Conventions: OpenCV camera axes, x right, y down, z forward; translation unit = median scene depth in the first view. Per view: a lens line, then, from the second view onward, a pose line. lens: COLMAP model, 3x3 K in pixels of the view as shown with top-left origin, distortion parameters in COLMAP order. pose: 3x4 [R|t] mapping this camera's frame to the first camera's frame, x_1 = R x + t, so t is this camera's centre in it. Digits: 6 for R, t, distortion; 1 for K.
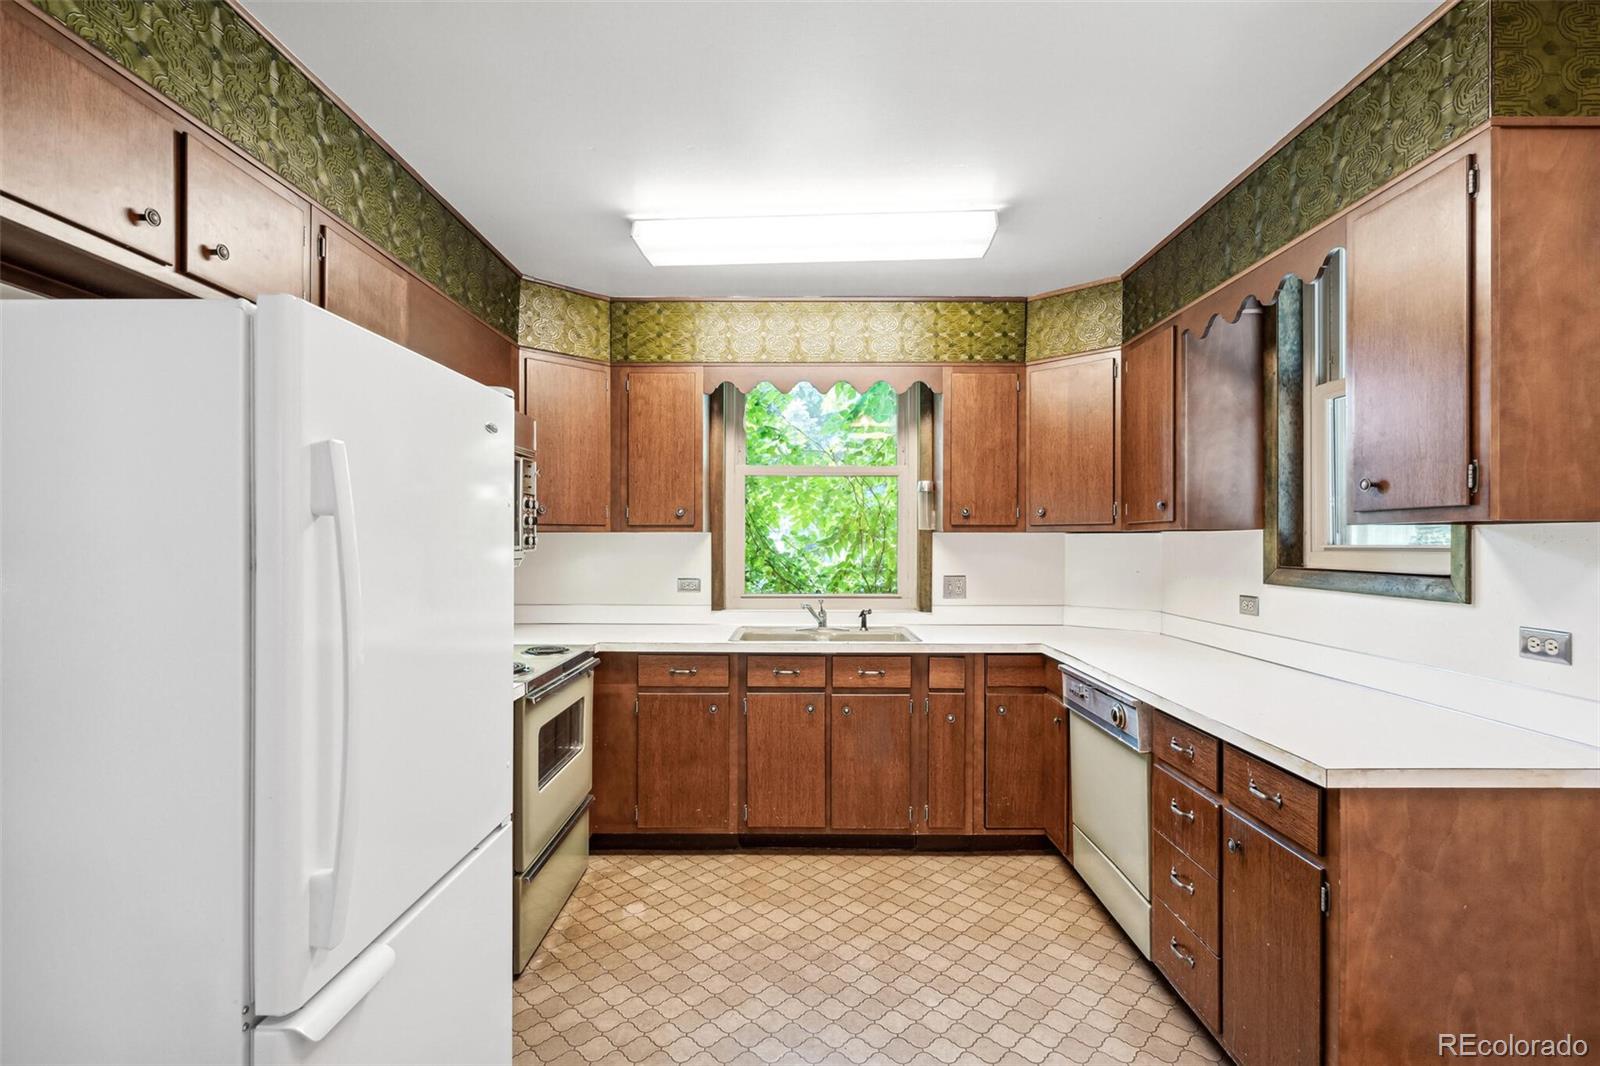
lens RADIAL K [[743.7, 0, 790.7], [0, 743.7, 539.2], [0, 0, 1]] dist [-0.007490, 0.001016]
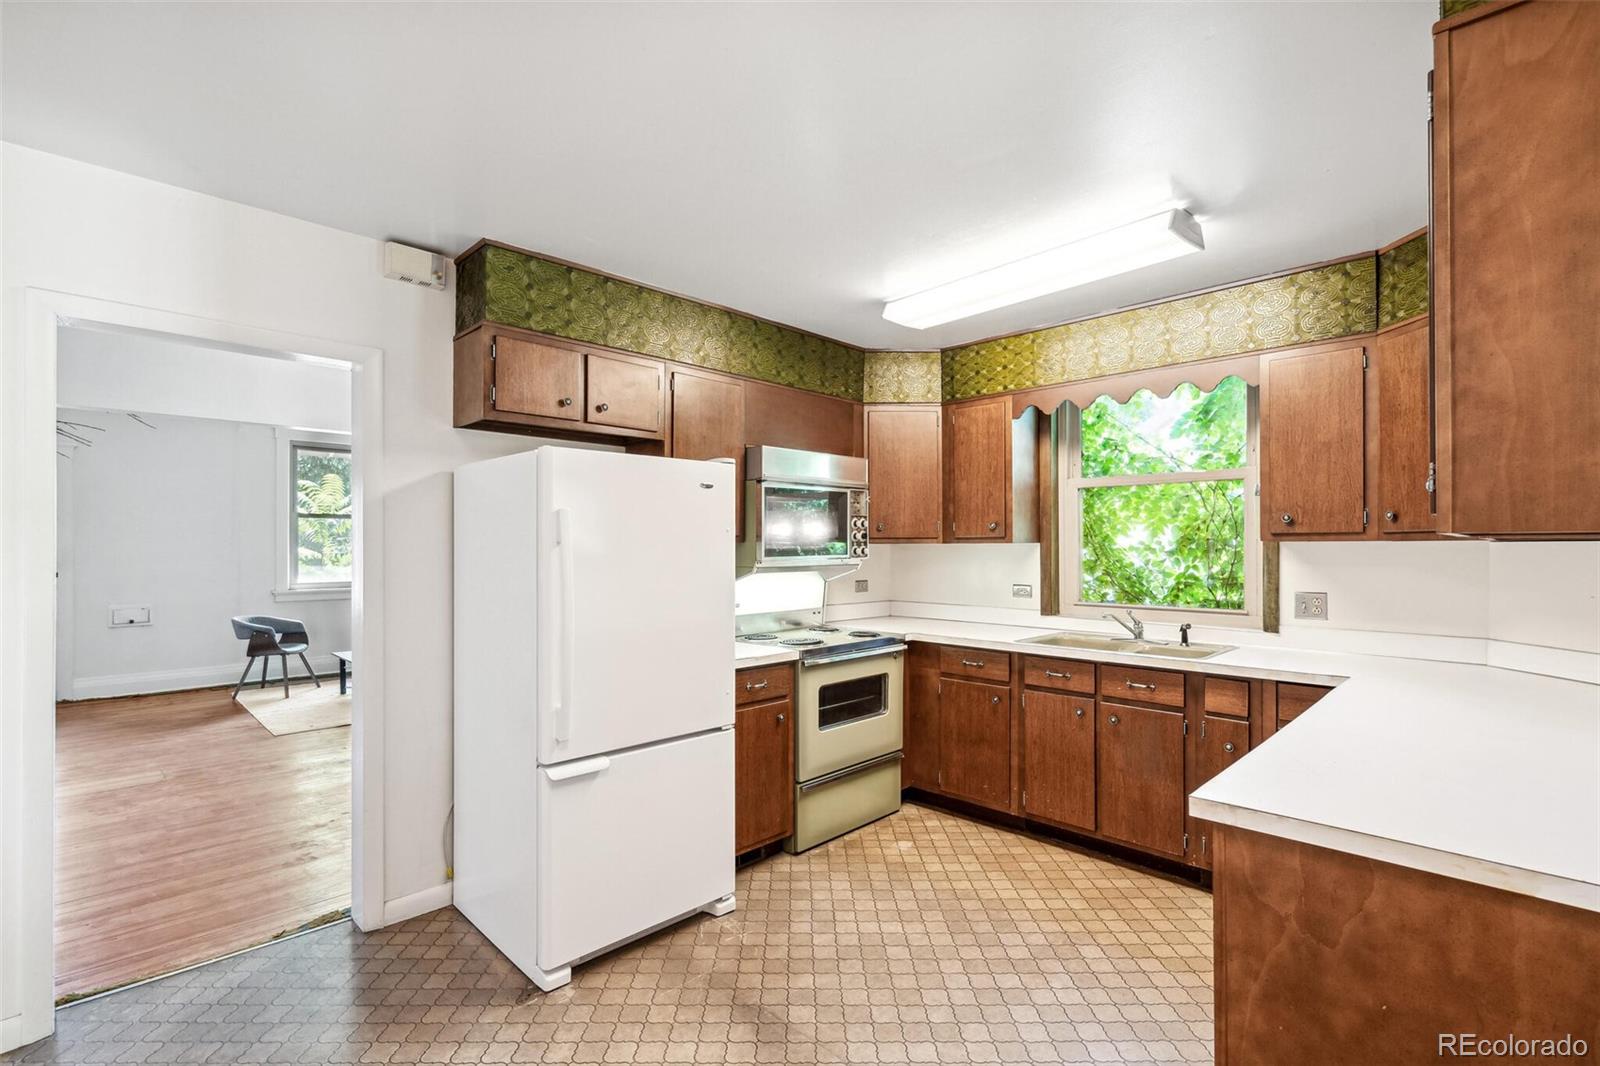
lens RADIAL K [[743.7, 0, 792.7], [0, 743.7, 535.1], [0, 0, 1]] dist [-0.007490, 0.001016]
pose [[0.703449, -0.011871, -0.710647, 0.486485], [0.001645, 0.999885, -0.015075, -0.005961], [0.710744, 0.009435, 0.703388, -0.020412]]
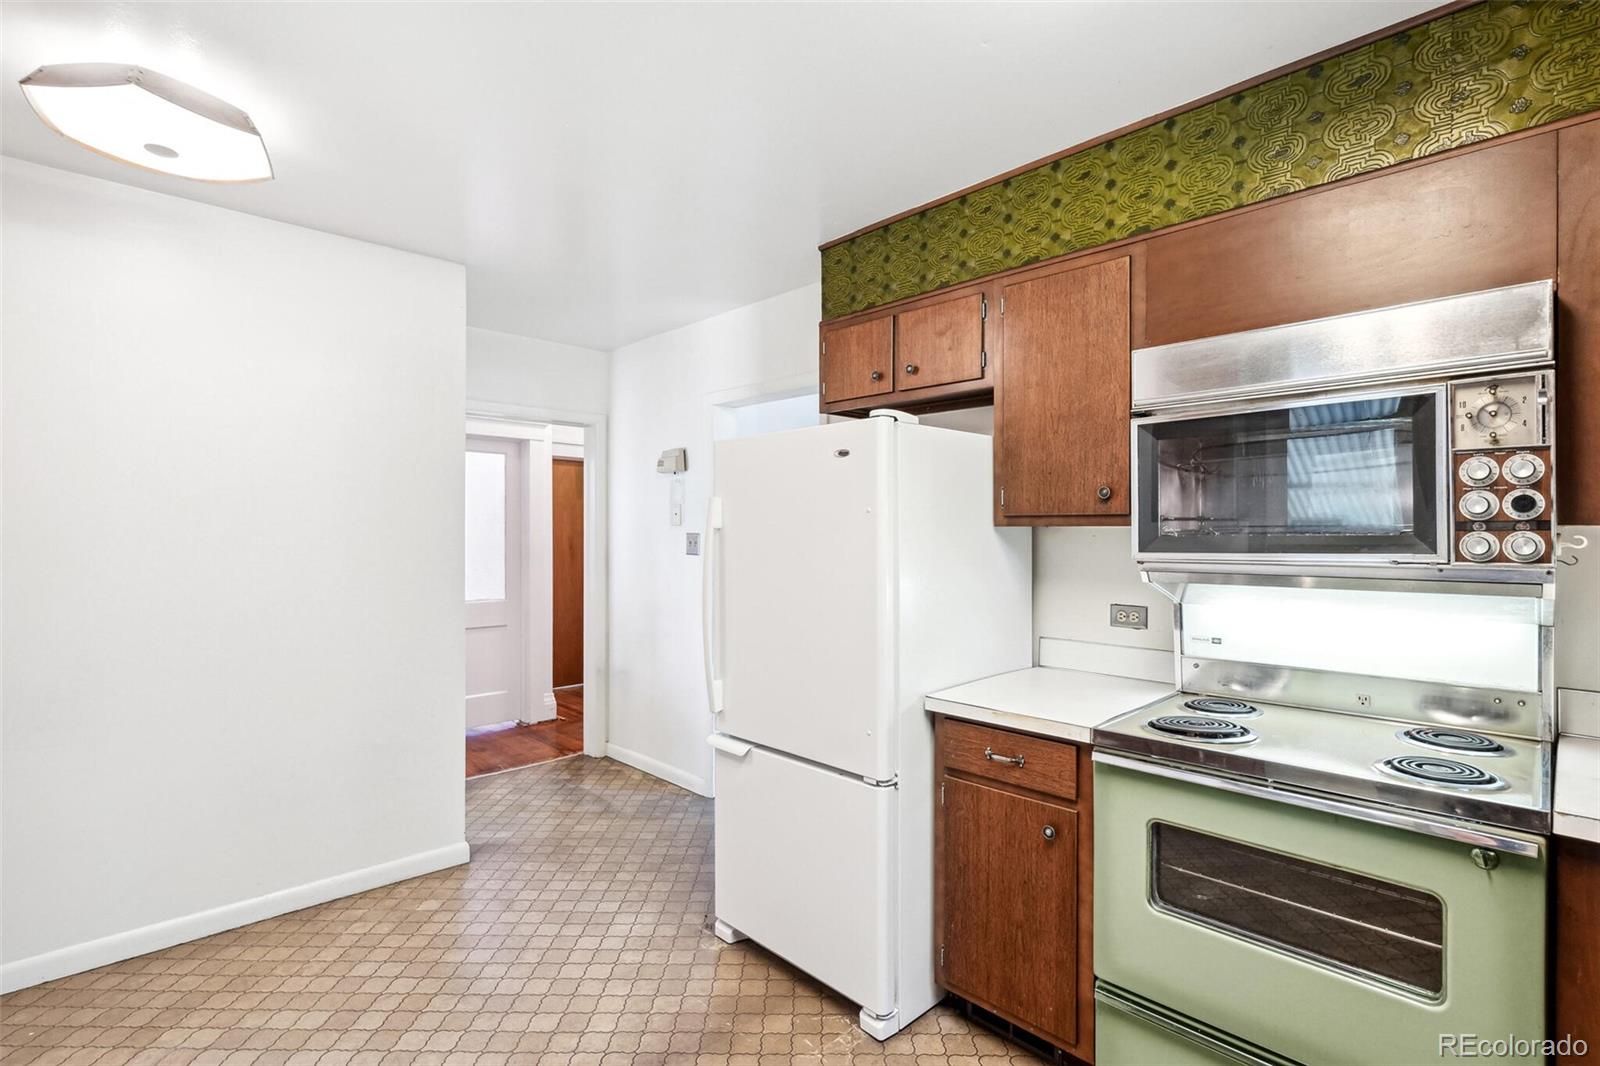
lens RADIAL K [[743.7, 0, 805.6], [0, 743.7, 543.6], [0, 0, 1]] dist [-0.007490, 0.001016]
pose [[-0.722632, 0.001312, -0.691231, 0.307911], [0.001387, 0.999999, 0.000448, 0.003311], [0.691231, -0.000635, -0.722633, 0.849792]]
